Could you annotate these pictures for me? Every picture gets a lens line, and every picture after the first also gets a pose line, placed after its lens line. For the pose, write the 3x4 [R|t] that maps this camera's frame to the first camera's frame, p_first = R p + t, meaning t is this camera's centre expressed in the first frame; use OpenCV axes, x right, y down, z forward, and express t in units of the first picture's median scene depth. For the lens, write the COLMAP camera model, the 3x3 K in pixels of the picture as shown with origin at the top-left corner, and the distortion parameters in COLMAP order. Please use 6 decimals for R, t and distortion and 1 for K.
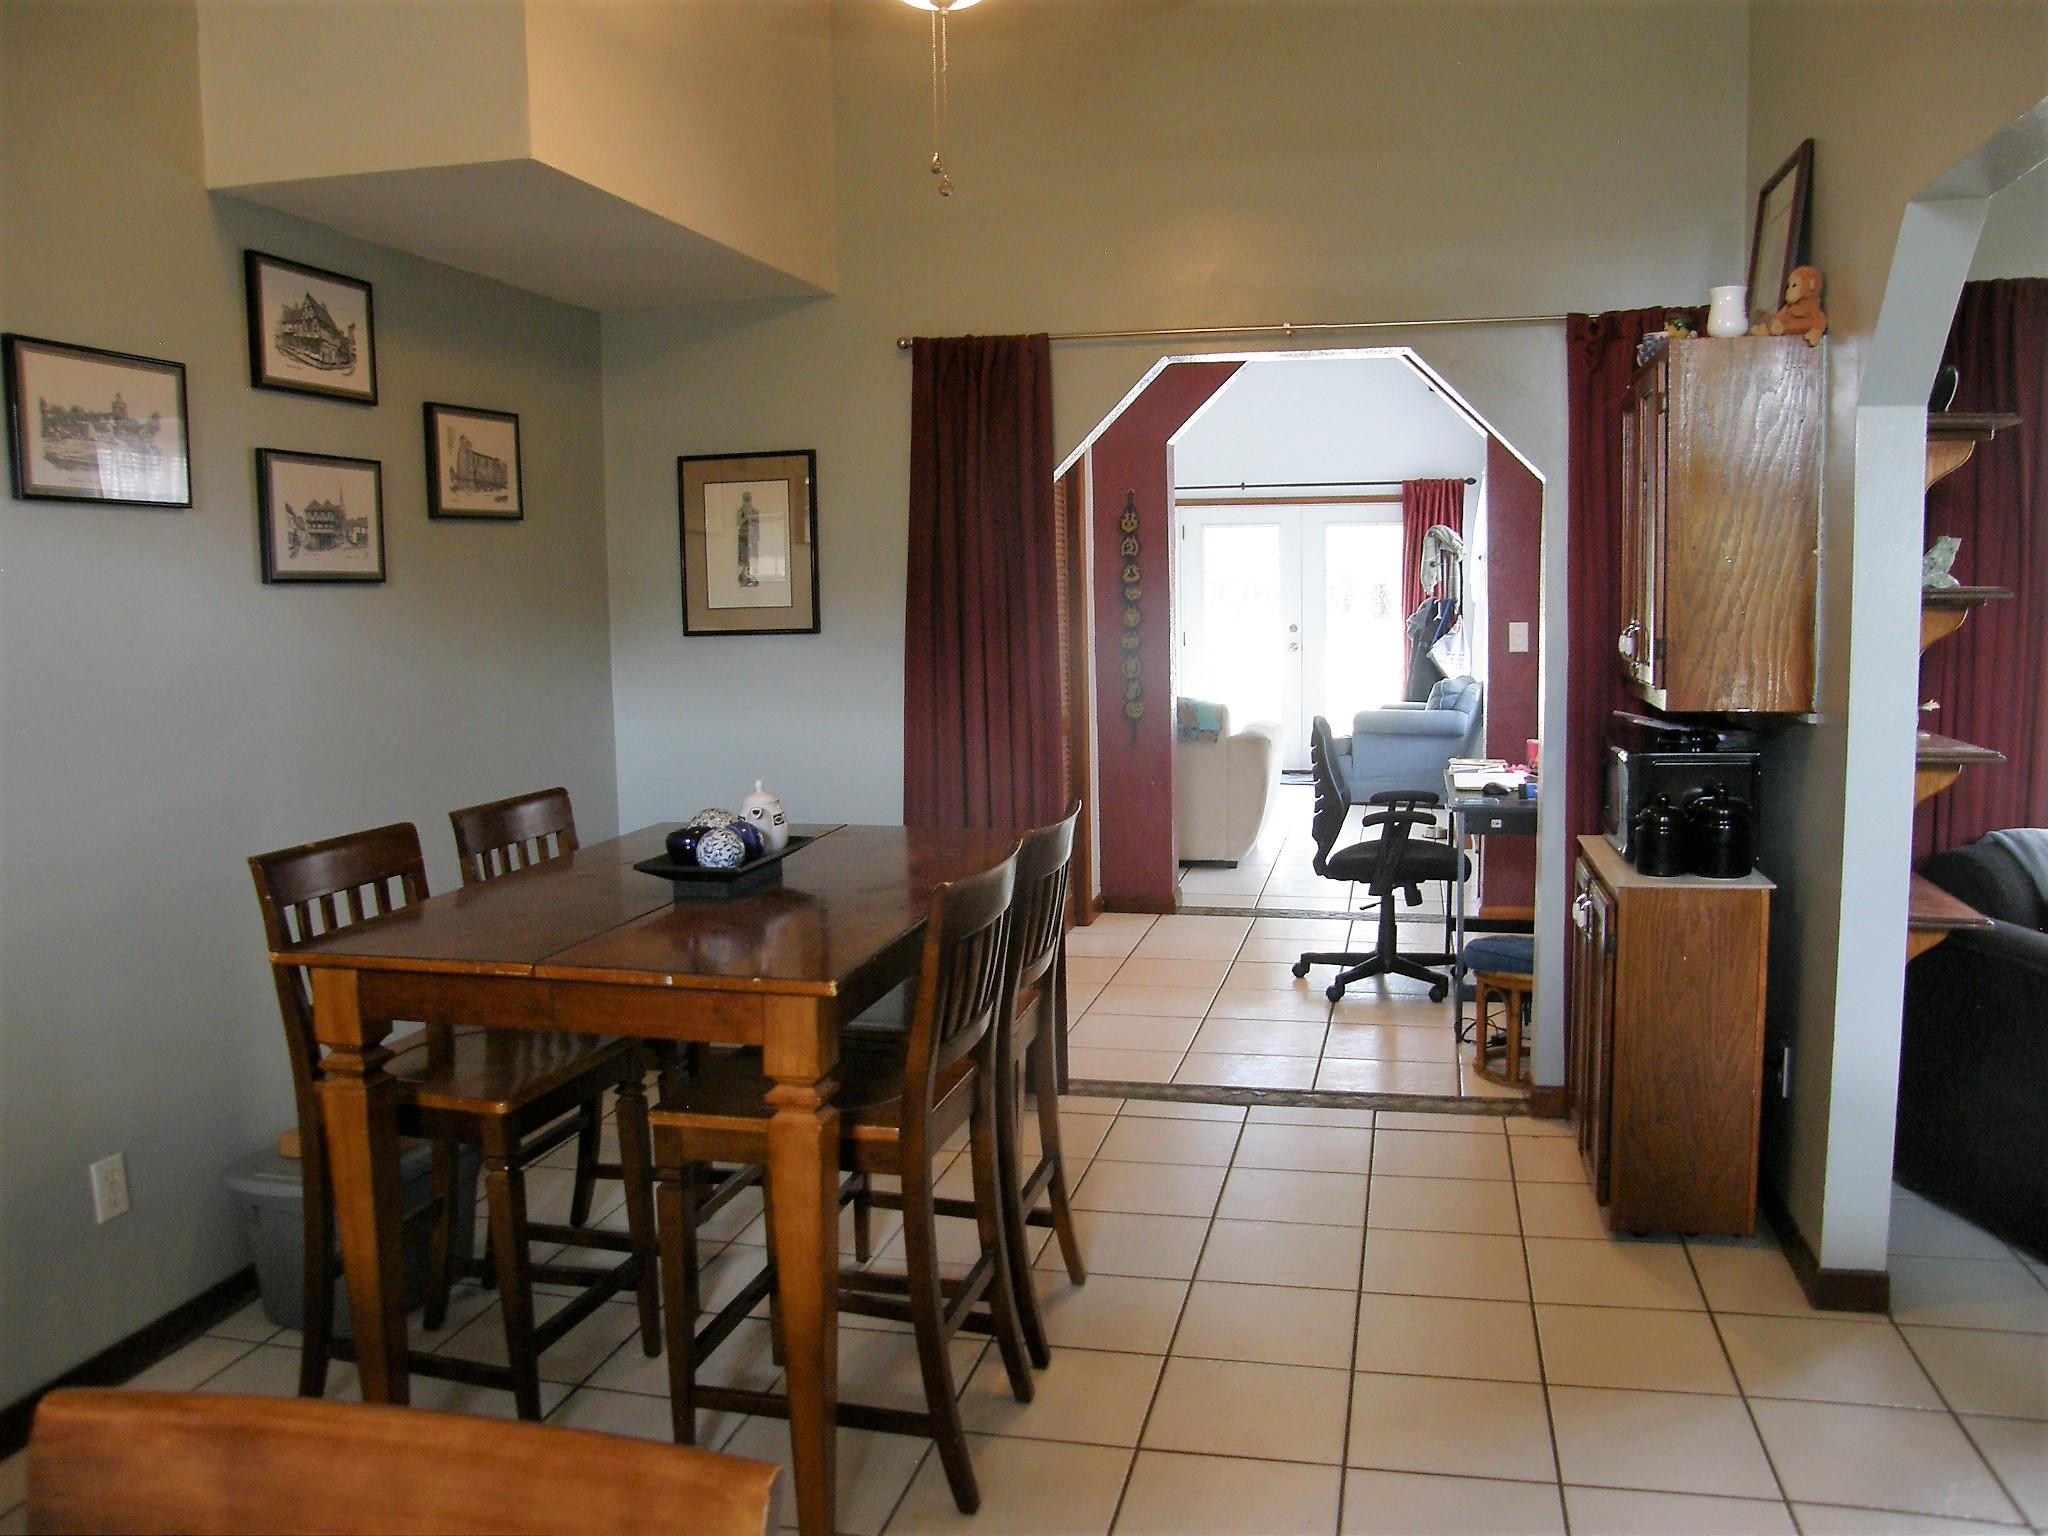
lens RADIAL K [[1654.0, 0, 1024.4], [0, 1654.0, 769.9], [0, 0, 1]] dist [-0.163277, 0.136019]
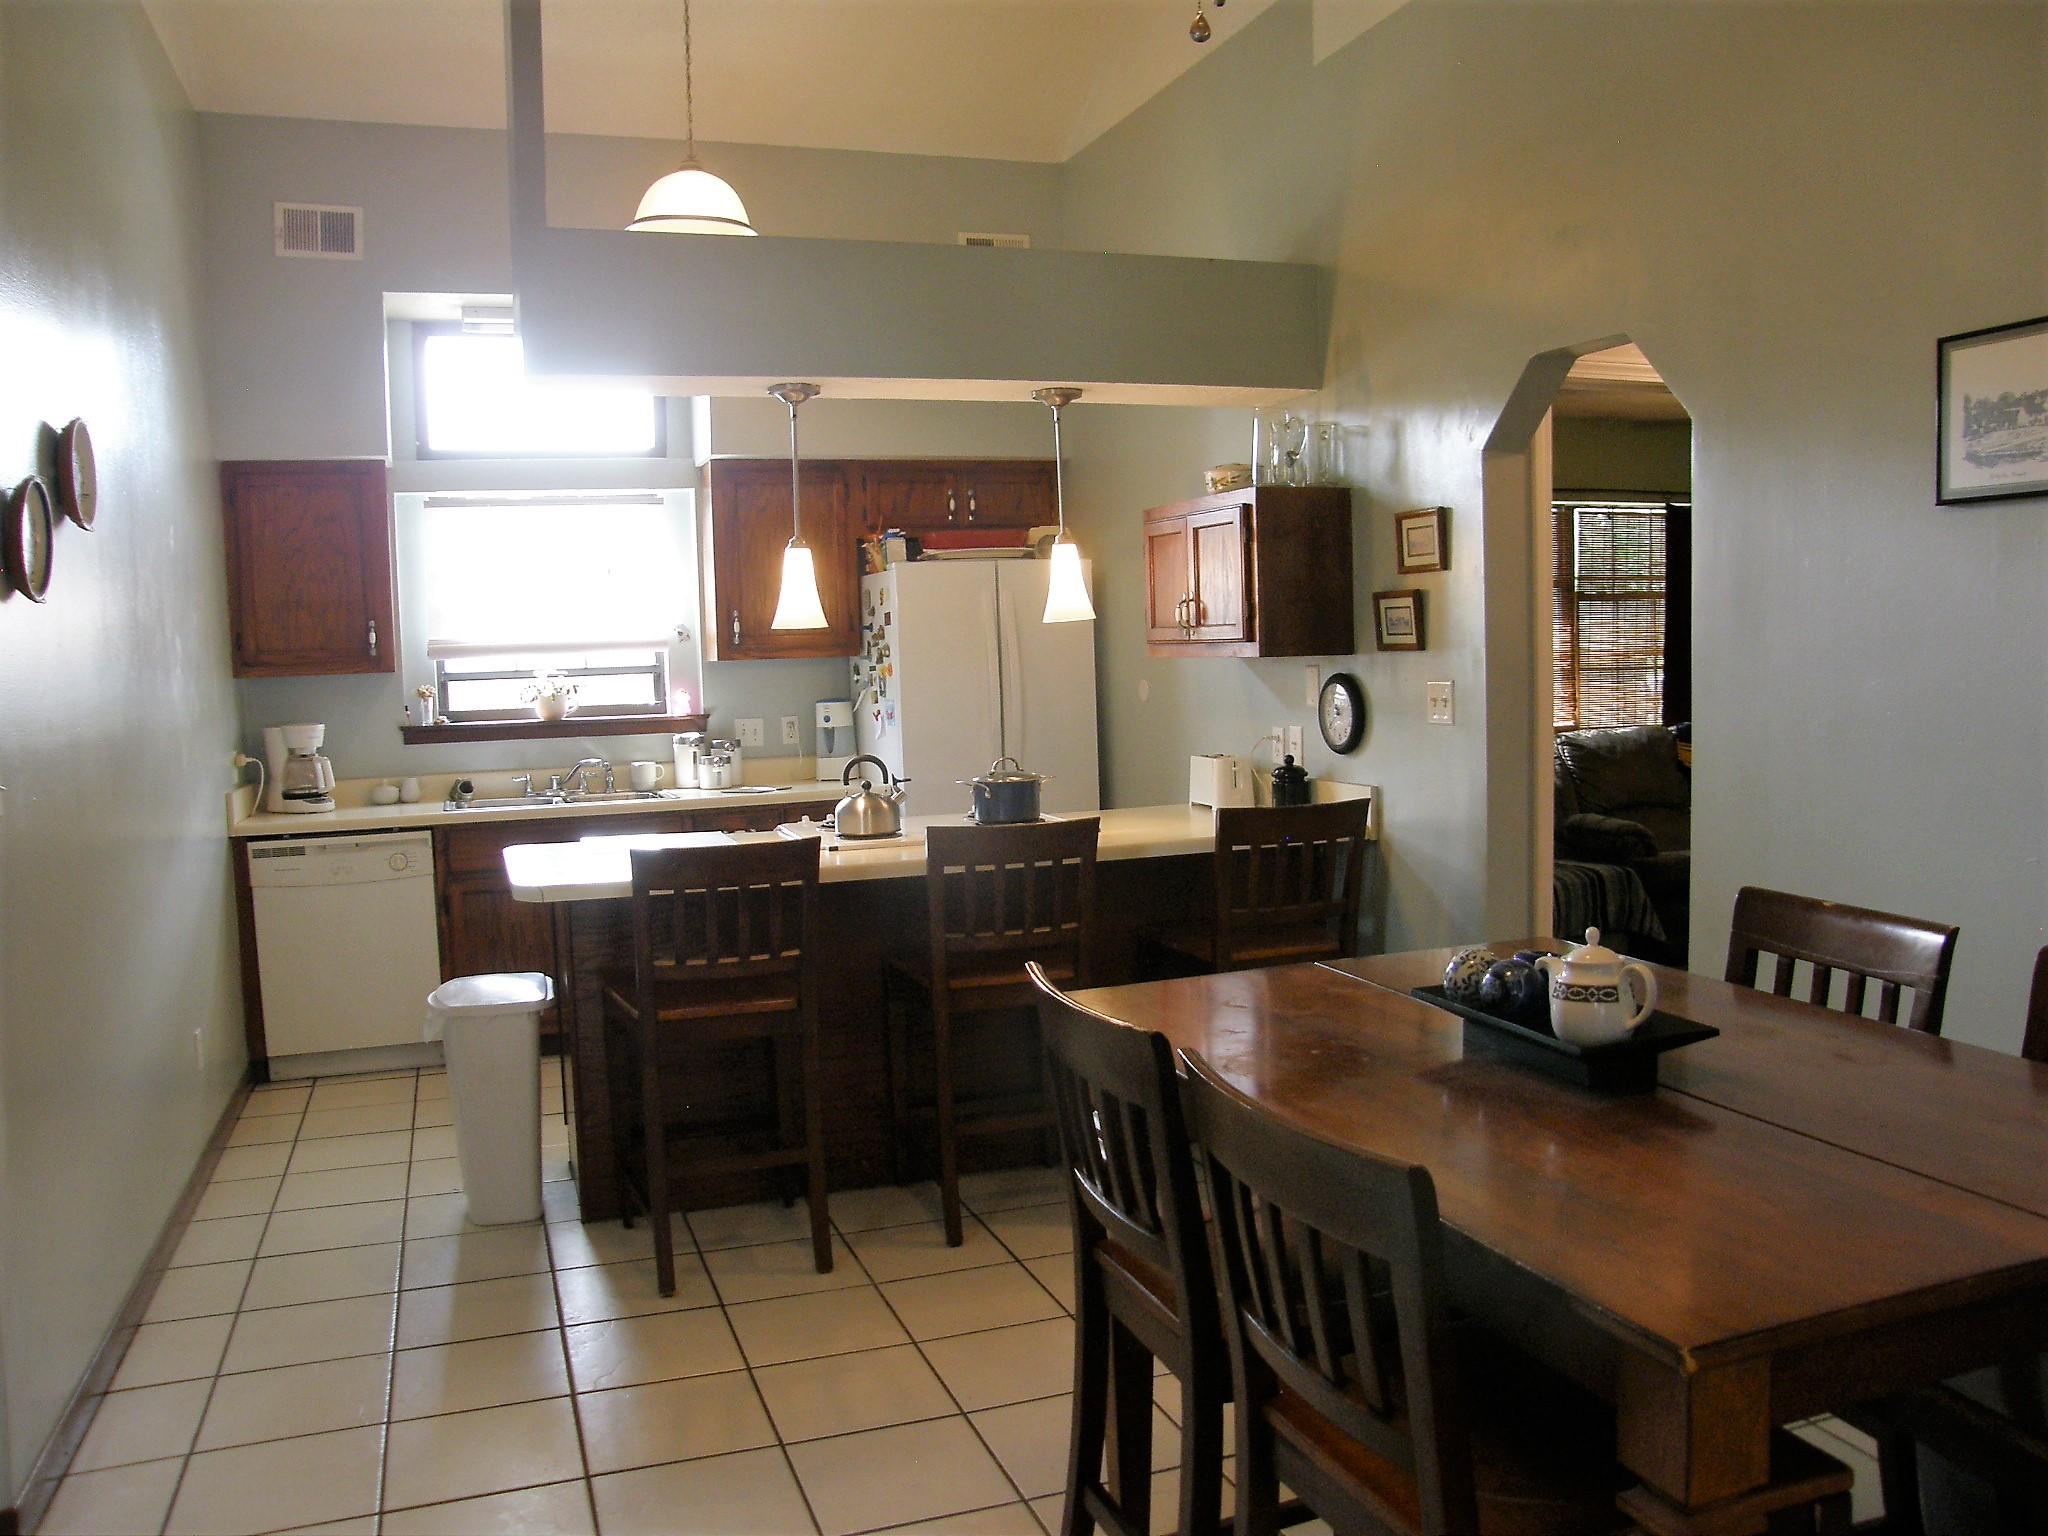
lens RADIAL K [[1654.0, 0, 1031.2], [0, 1654.0, 773.9], [0, 0, 1]] dist [-0.163277, 0.136019]
pose [[-0.839102, 0.082852, -0.537628, 0.301875], [-0.020215, 0.982901, 0.183023, -0.138409], [0.543598, 0.164443, -0.823079, 1.200983]]
